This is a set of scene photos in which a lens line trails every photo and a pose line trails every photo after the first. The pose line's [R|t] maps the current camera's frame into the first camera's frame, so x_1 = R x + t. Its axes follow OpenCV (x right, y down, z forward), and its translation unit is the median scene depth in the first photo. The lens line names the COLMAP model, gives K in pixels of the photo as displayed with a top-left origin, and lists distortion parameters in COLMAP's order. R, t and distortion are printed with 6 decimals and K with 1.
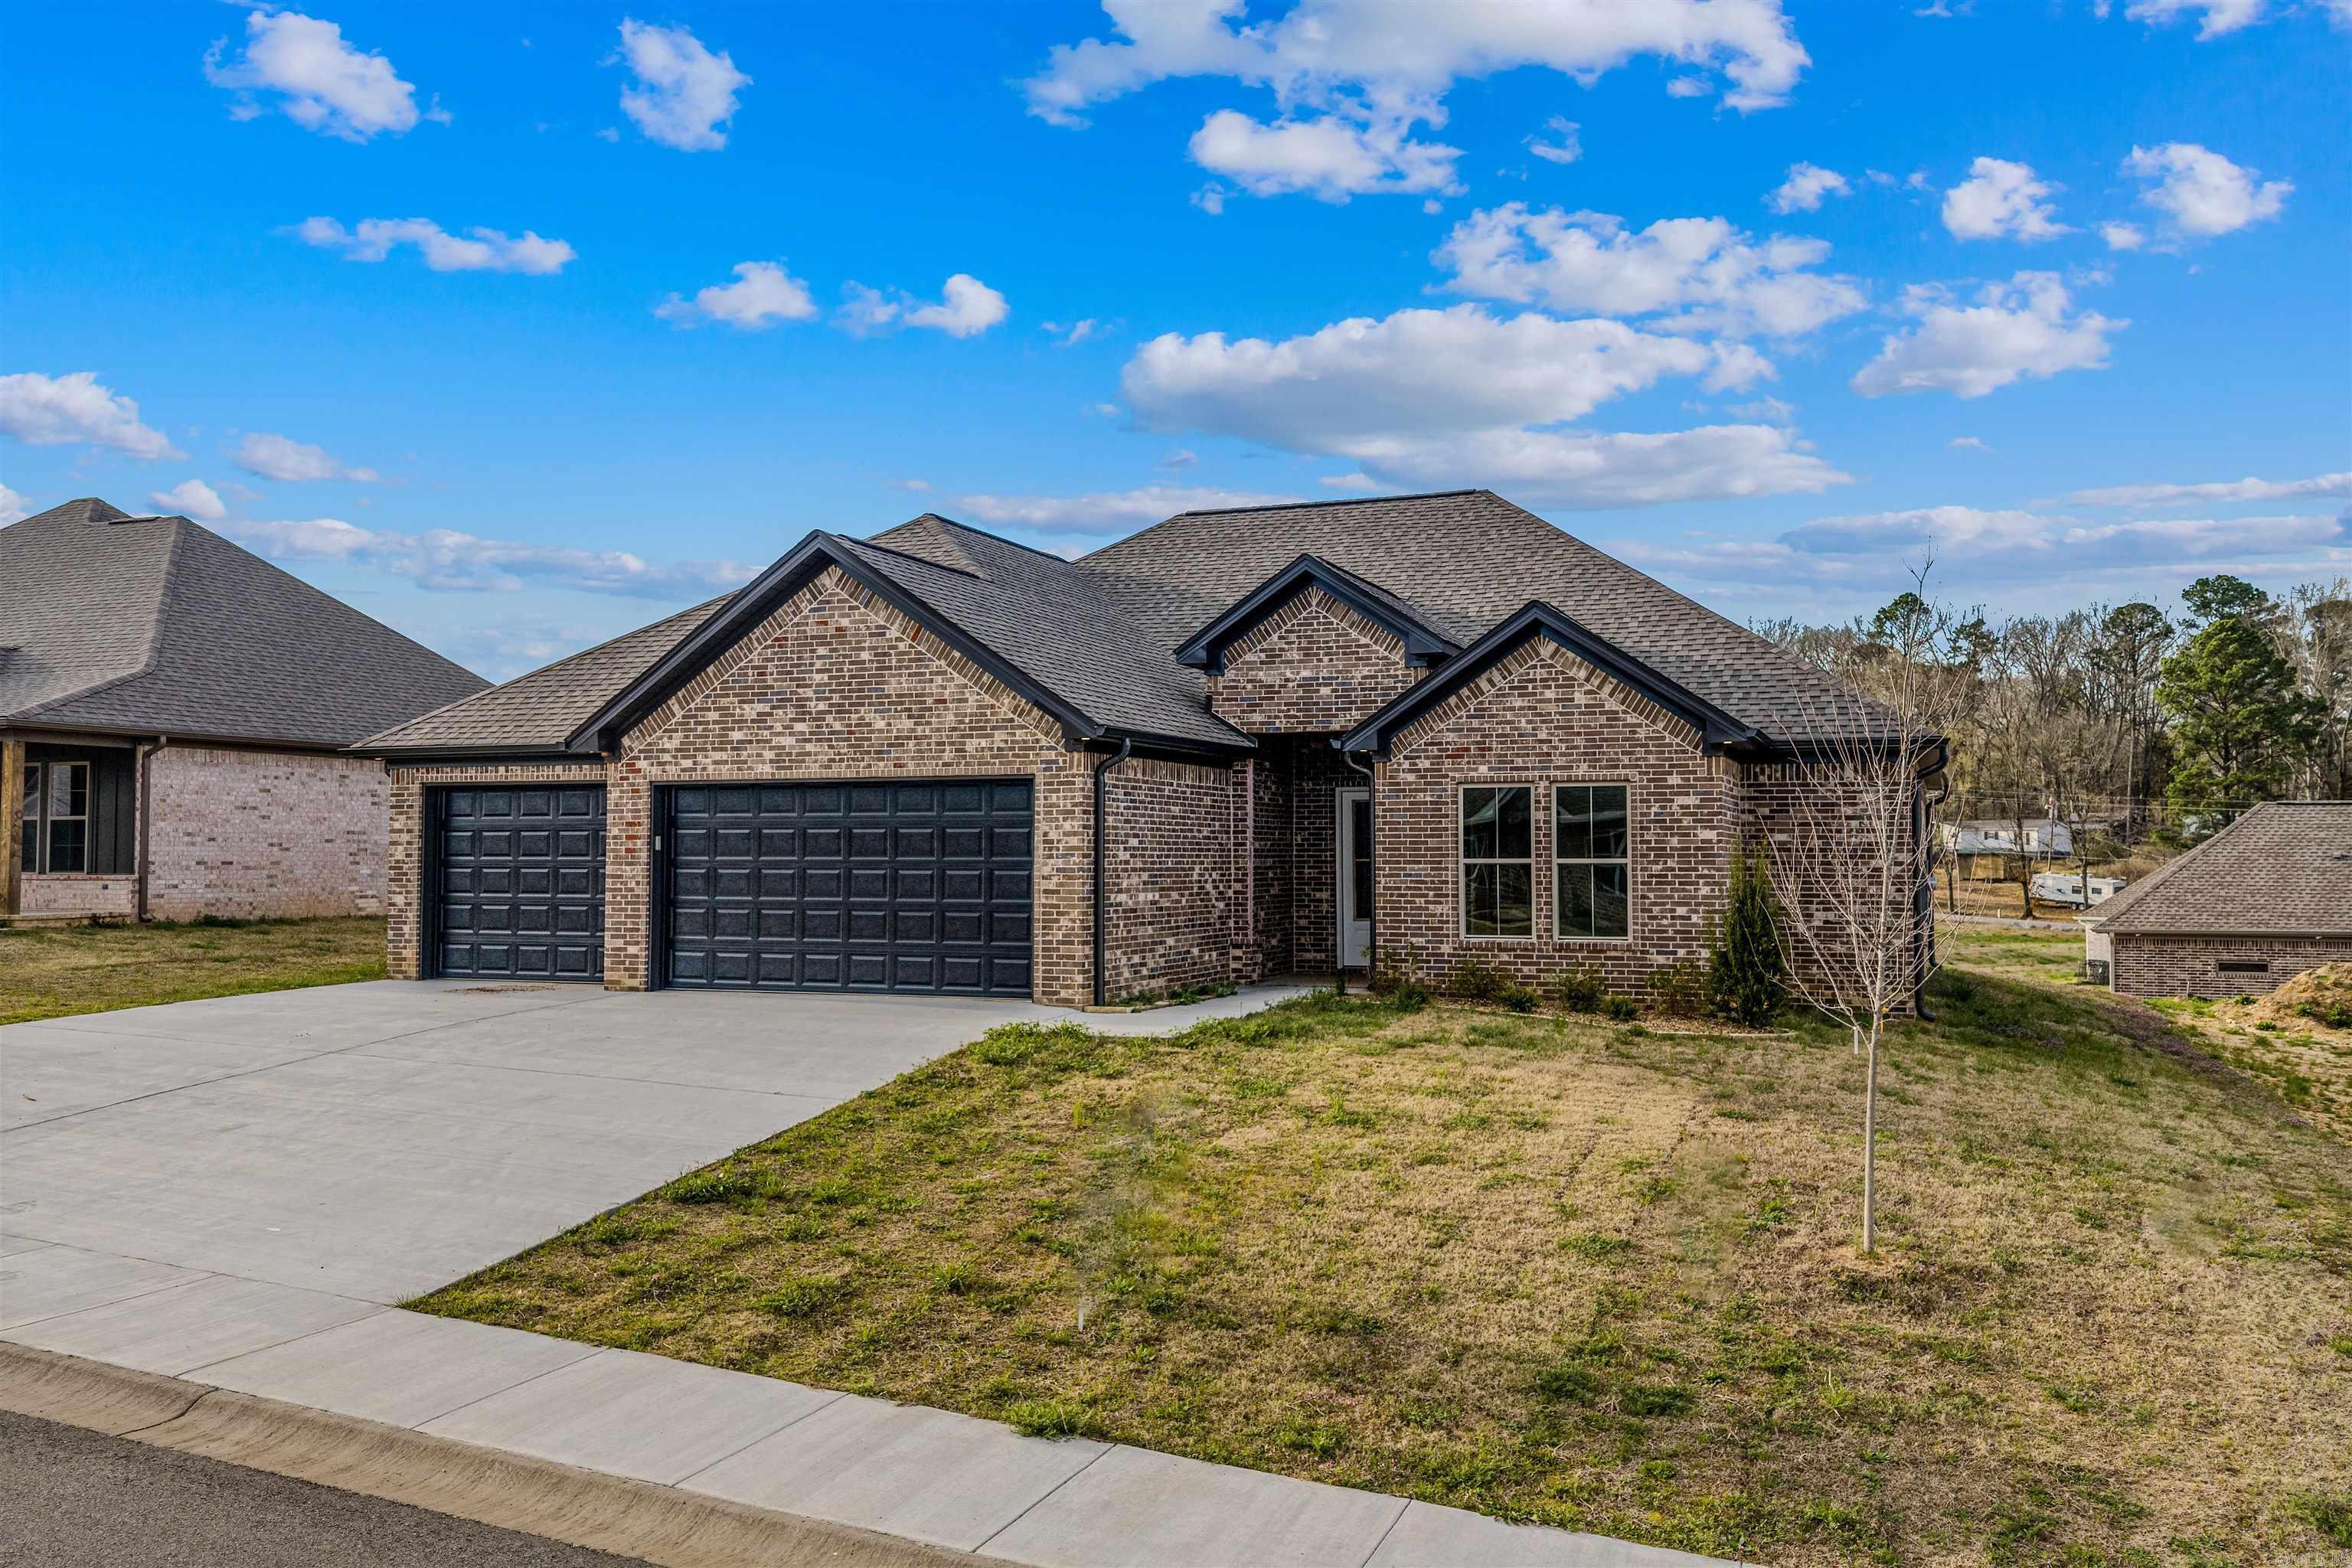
lens RADIAL K [[1920.8, 0, 1159.7], [0, 1920.8, 757.3], [0, 0, 1]] dist [0.004966, -0.004552]
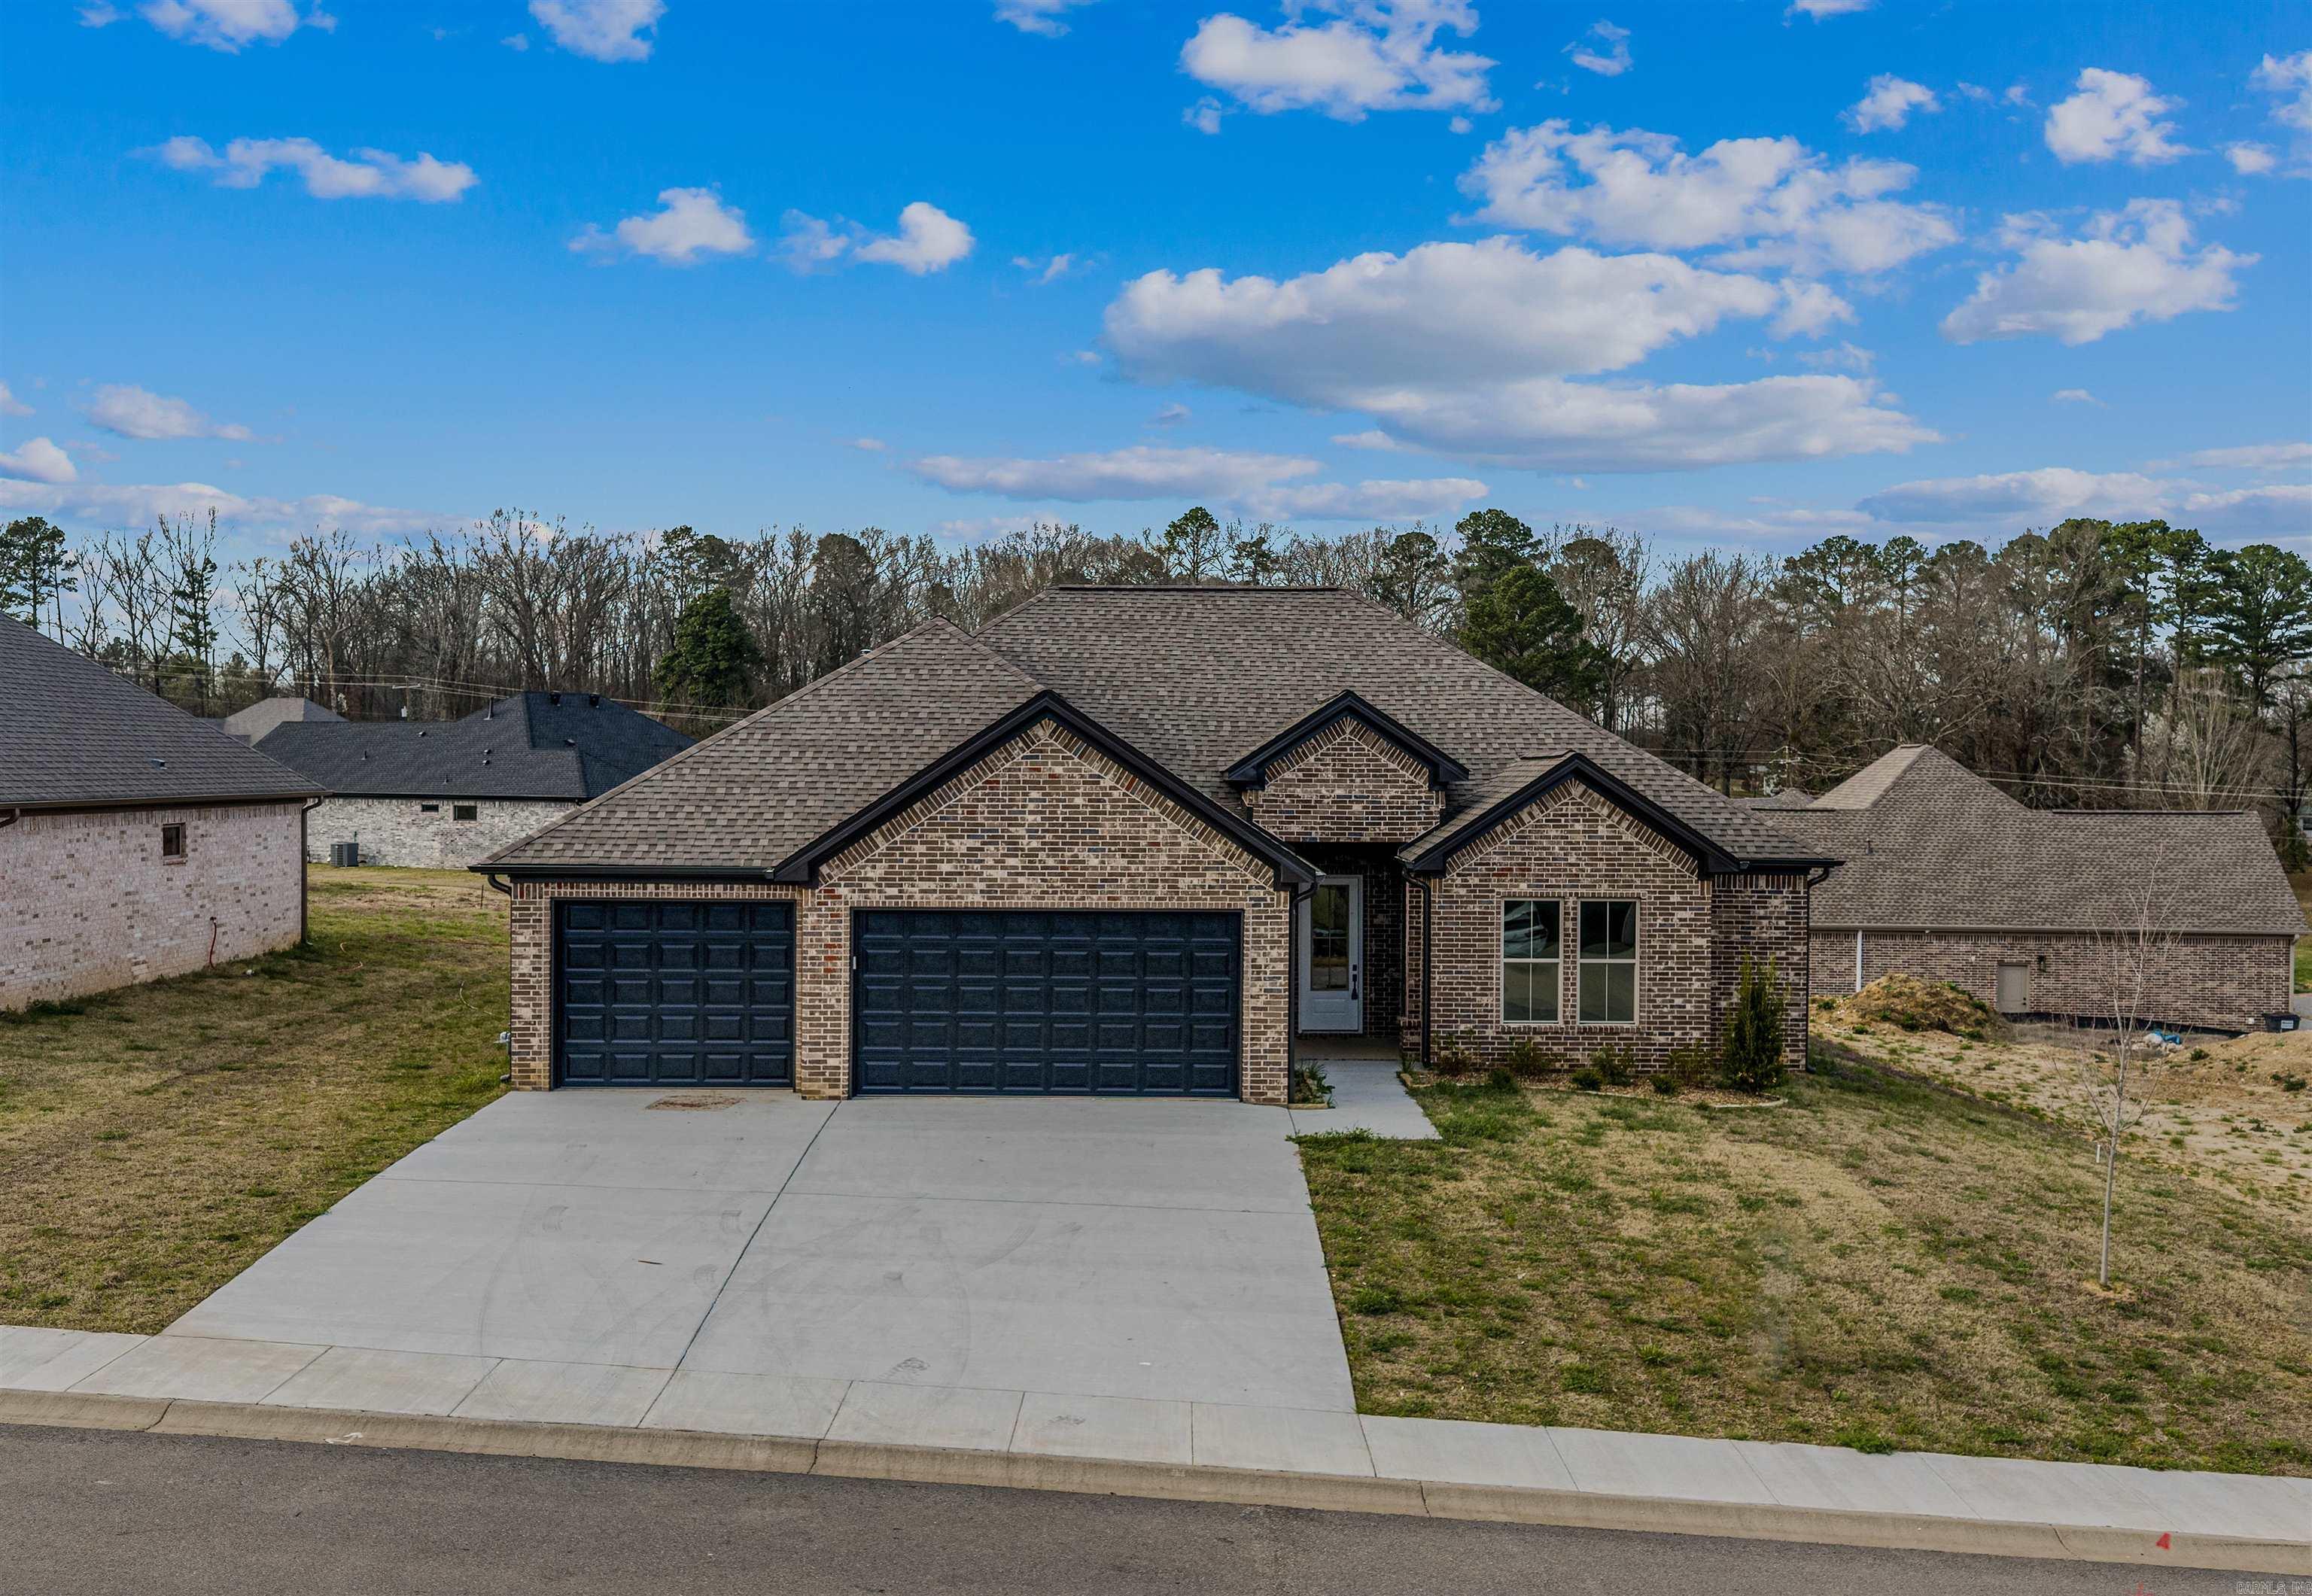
lens RADIAL K [[2186.7, 0, 1156.0], [0, 2186.7, 798.0], [0, 0, 1]] dist [0.010333, -0.005516]
pose [[0.929334, 0.001227, 0.369237, -0.570638], [-0.025610, 0.997800, 0.061143, -0.130725], [-0.368350, -0.066279, 0.927322, -0.204037]]
